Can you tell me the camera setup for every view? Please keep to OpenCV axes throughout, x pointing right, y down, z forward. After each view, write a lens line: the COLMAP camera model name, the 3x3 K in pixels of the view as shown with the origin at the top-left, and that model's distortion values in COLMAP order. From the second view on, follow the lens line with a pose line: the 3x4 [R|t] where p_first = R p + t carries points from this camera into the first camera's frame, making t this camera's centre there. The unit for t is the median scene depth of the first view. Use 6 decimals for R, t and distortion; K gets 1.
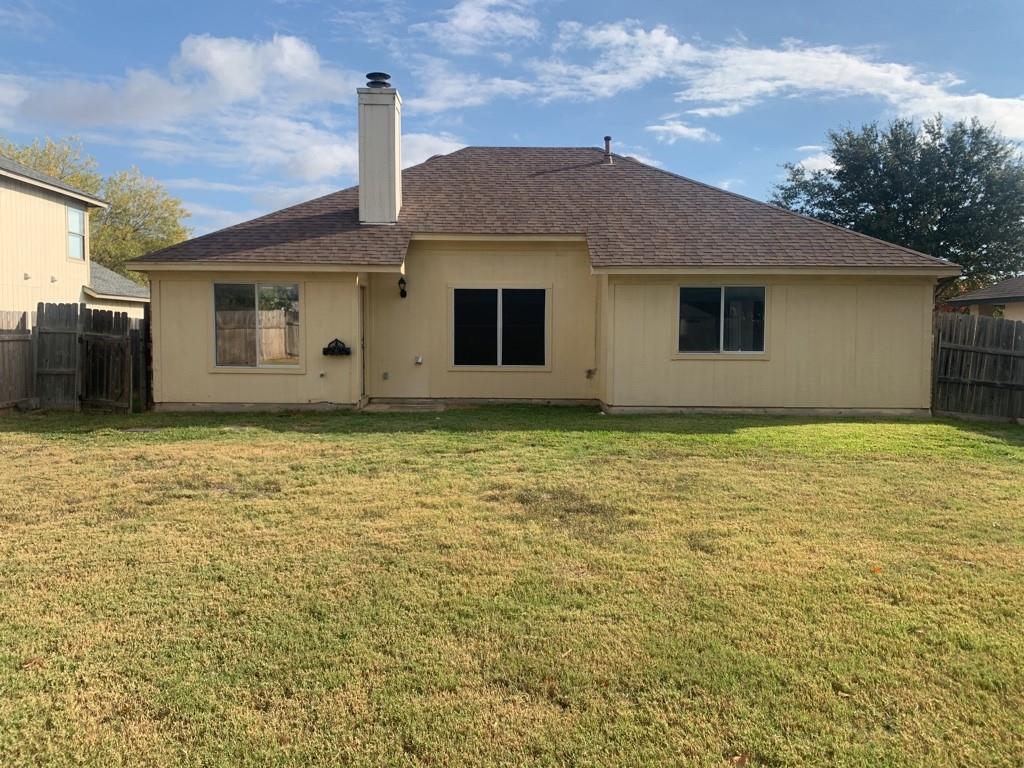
lens RADIAL K [[775.1, 0, 510.7], [0, 775.1, 385.4], [0, 0, 1]] dist [0.036297, -0.043330]
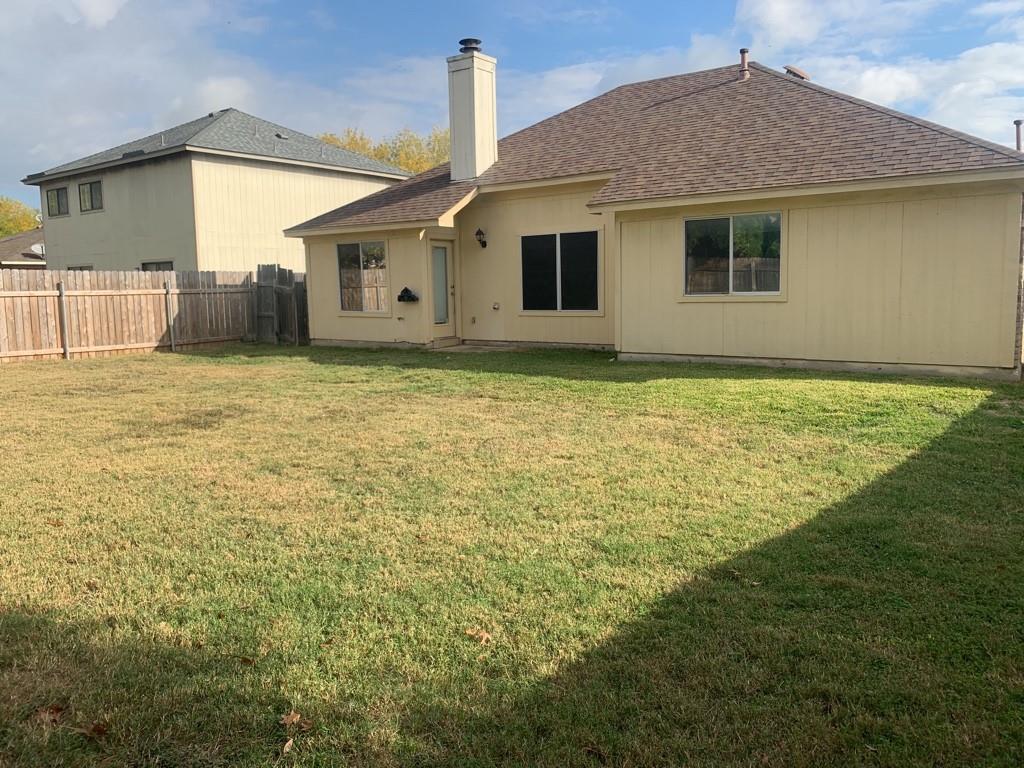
lens RADIAL K [[775.1, 0, 513.5], [0, 775.1, 379.8], [0, 0, 1]] dist [0.036297, -0.043330]
pose [[0.799148, 0.052103, -0.598872, 0.593456], [-0.019385, 0.997952, 0.060956, 0.004781], [0.600822, -0.037103, 0.798522, 0.163105]]
